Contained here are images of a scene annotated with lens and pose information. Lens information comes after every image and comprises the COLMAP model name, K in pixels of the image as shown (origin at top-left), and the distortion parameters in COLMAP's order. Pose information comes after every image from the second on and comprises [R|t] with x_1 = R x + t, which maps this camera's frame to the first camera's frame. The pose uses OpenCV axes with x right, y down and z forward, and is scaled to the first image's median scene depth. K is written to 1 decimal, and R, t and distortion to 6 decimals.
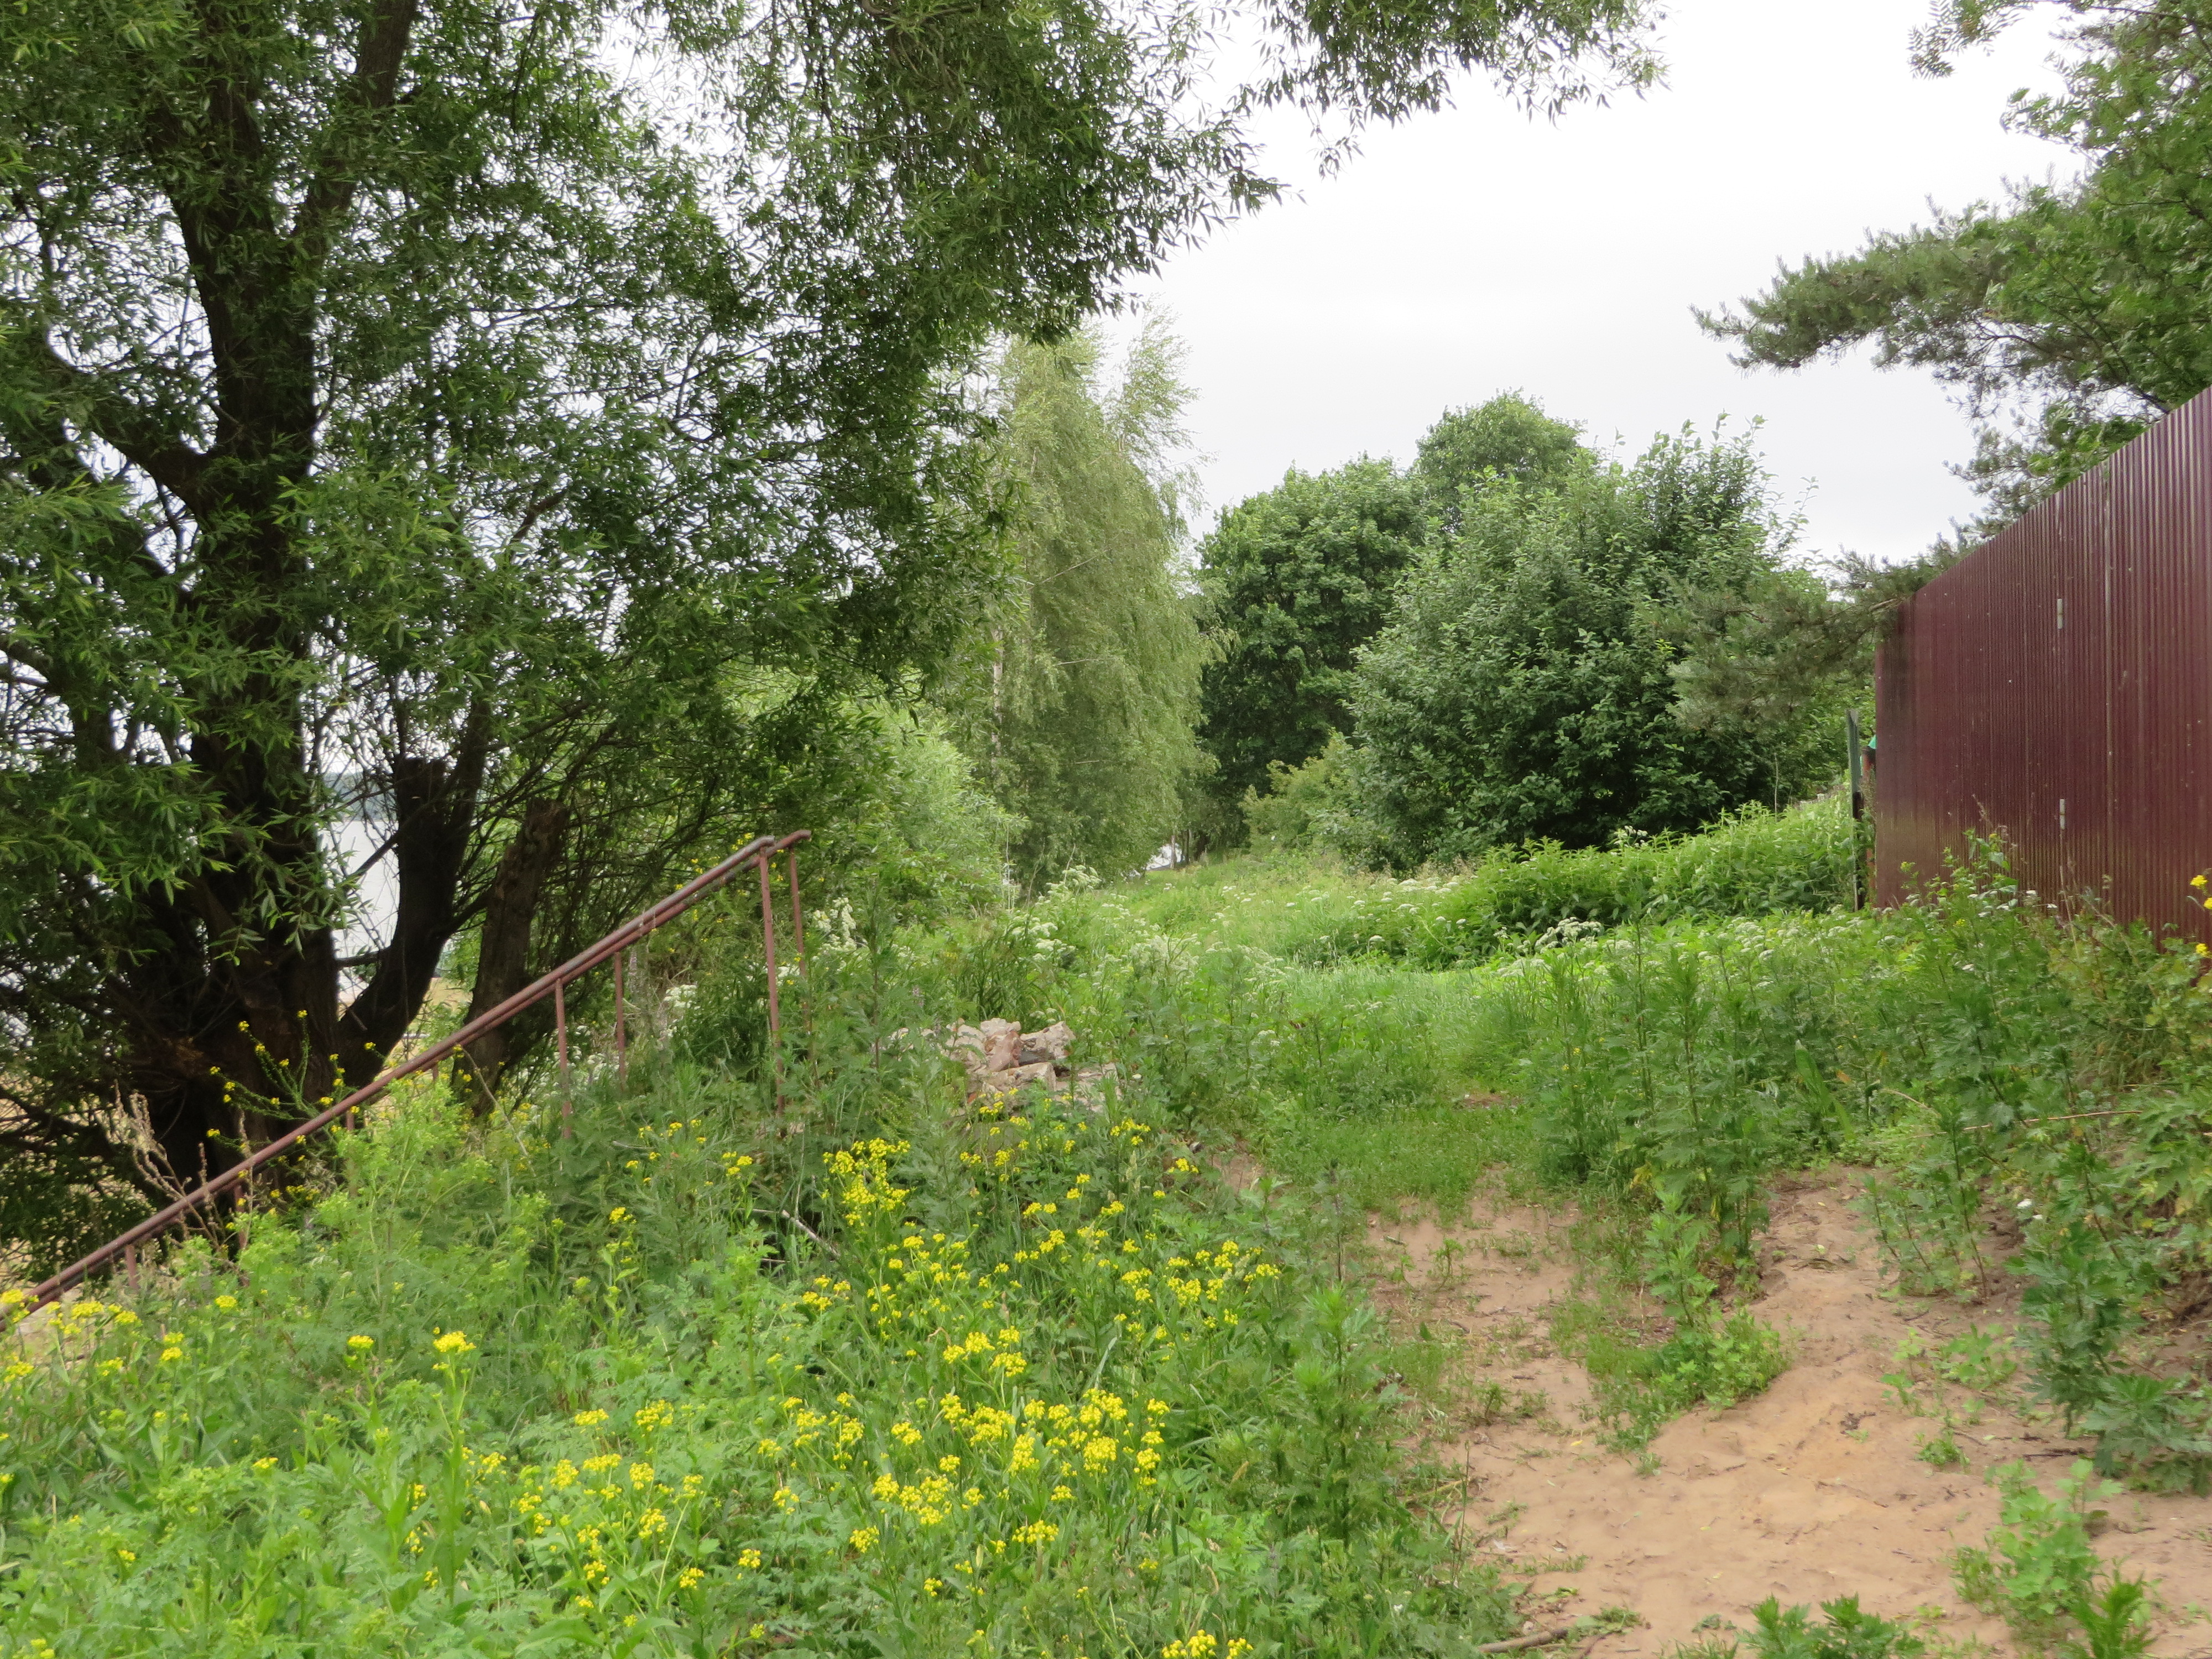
lens RADIAL K [[2904.5, 0, 1107.6], [0, 2904.5, 829.8], [0, 0, 1]] dist [0.035912, 0.000000]
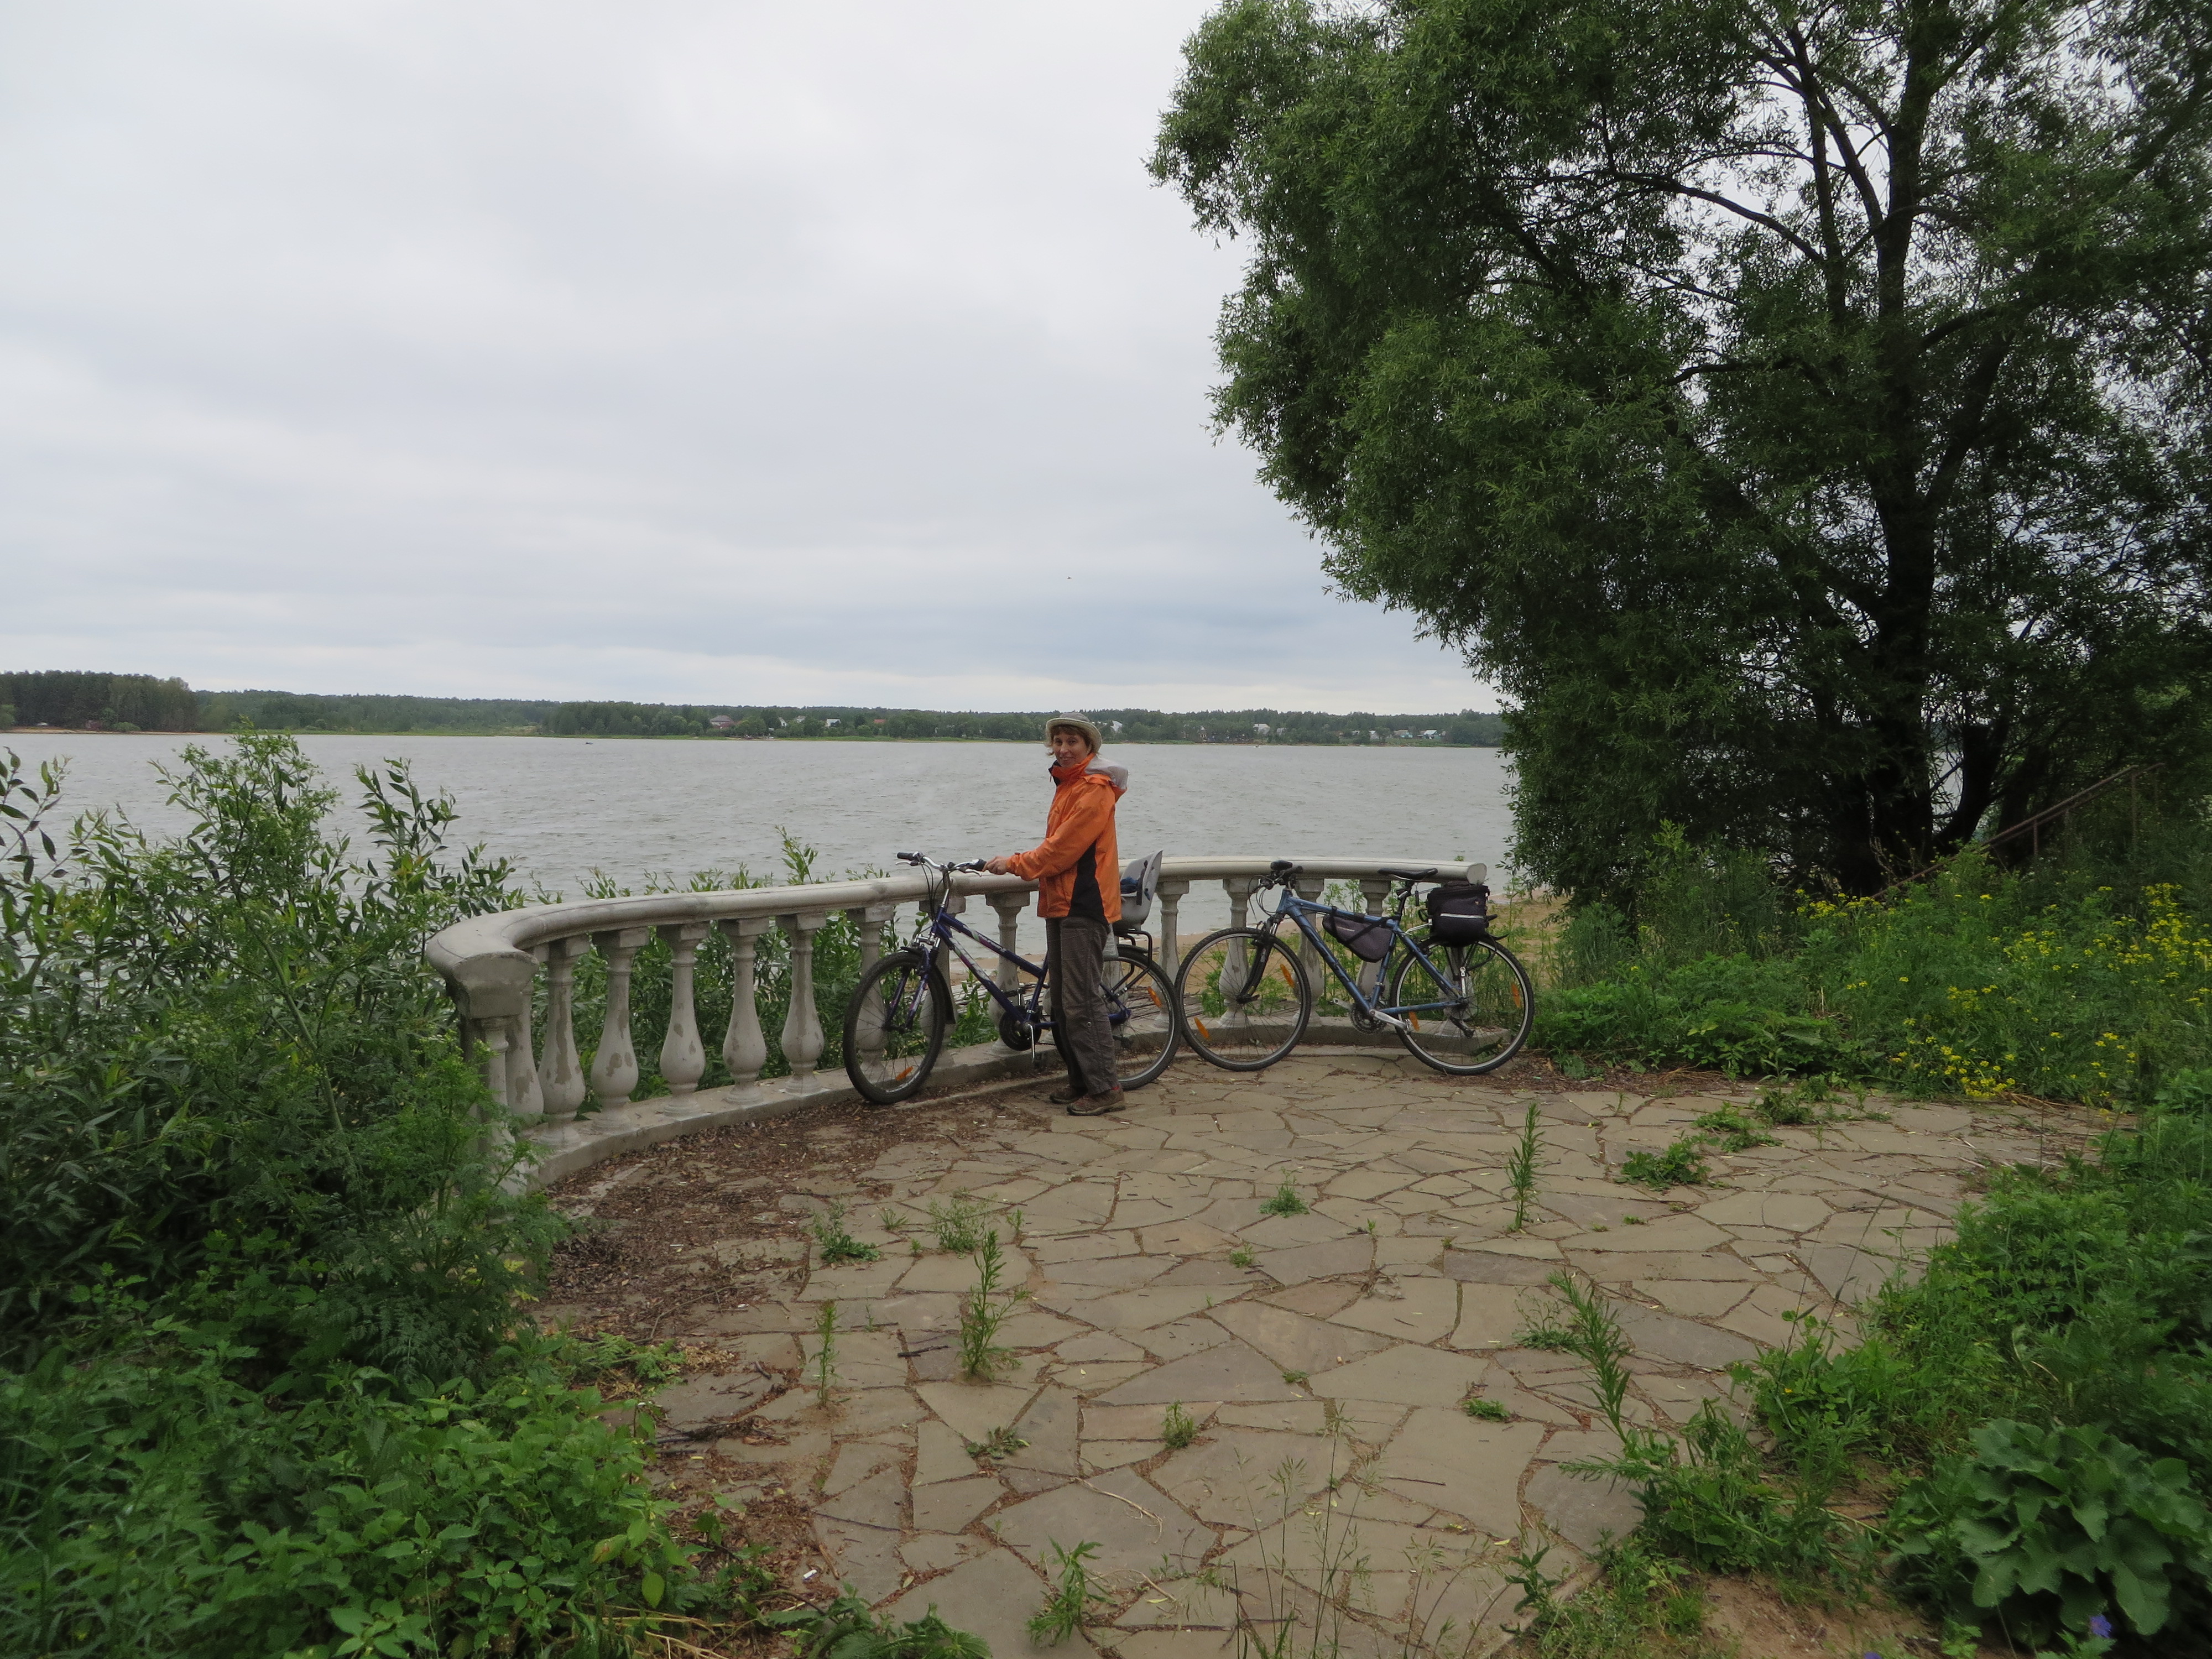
lens RADIAL K [[1637.6, 0, 1110.8], [0, 1637.6, 829.1], [0, 0, 1]] dist [-0.003104, -0.003632]
pose [[0.755955, 0.057419, -0.652100, 0.085454], [-0.026132, 0.997999, 0.057582, -0.000917], [0.654102, -0.026489, 0.755943, -0.391766]]
